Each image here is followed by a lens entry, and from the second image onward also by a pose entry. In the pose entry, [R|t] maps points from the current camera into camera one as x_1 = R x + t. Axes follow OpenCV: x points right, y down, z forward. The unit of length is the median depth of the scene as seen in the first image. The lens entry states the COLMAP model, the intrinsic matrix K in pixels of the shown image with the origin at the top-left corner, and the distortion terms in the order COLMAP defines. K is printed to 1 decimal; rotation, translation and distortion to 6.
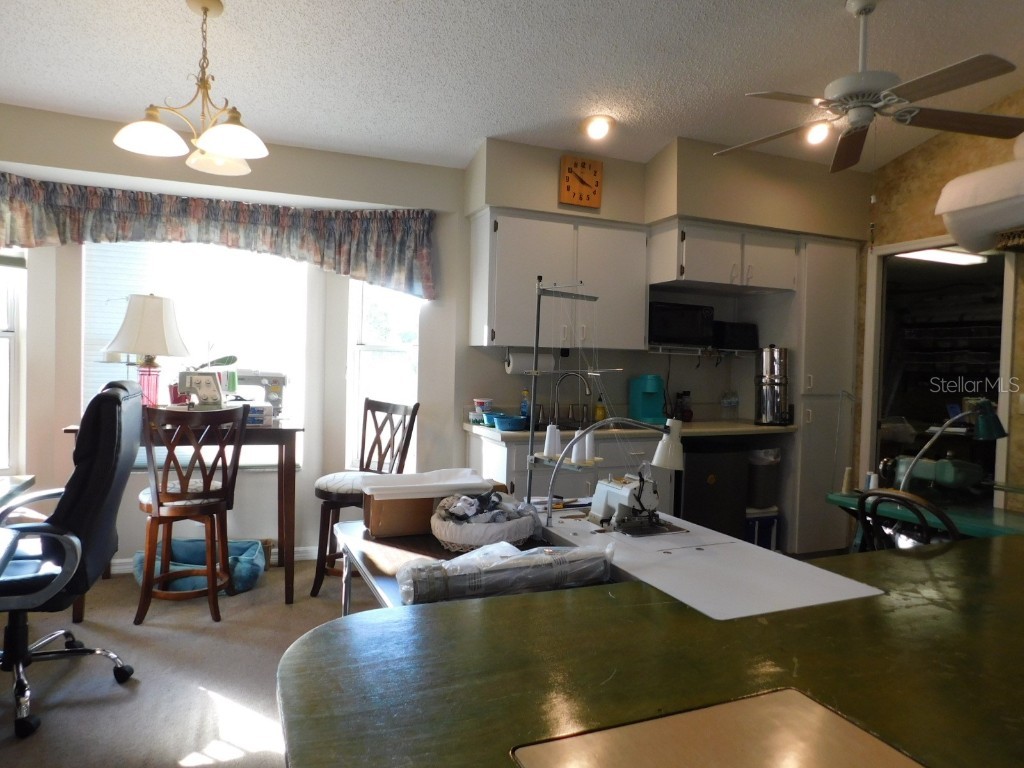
lens RADIAL K [[678.4, 0, 521.7], [0, 678.4, 387.3], [0, 0, 1]] dist [-0.058995, 0.044403]
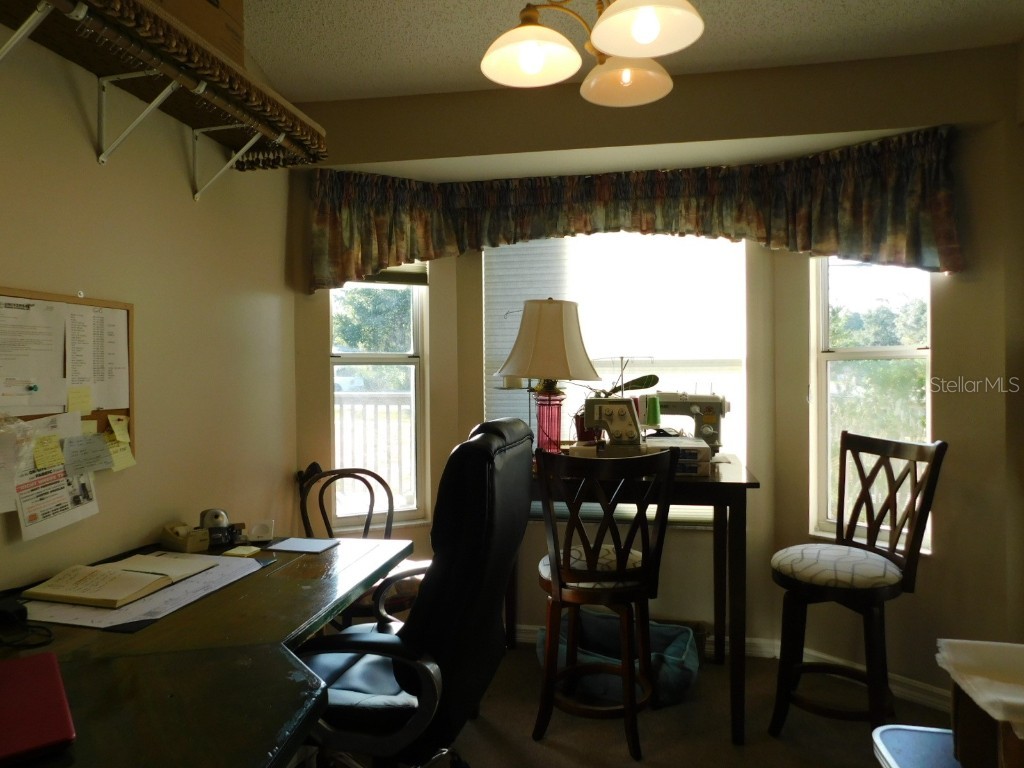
lens RADIAL K [[678.4, 0, 514.4], [0, 678.4, 380.1], [0, 0, 1]] dist [-0.058995, 0.044403]
pose [[0.825527, -0.031846, -0.563464, -0.140114], [0.014180, 0.999262, -0.035702, -0.017545], [0.564185, 0.021483, 0.825369, 0.309103]]
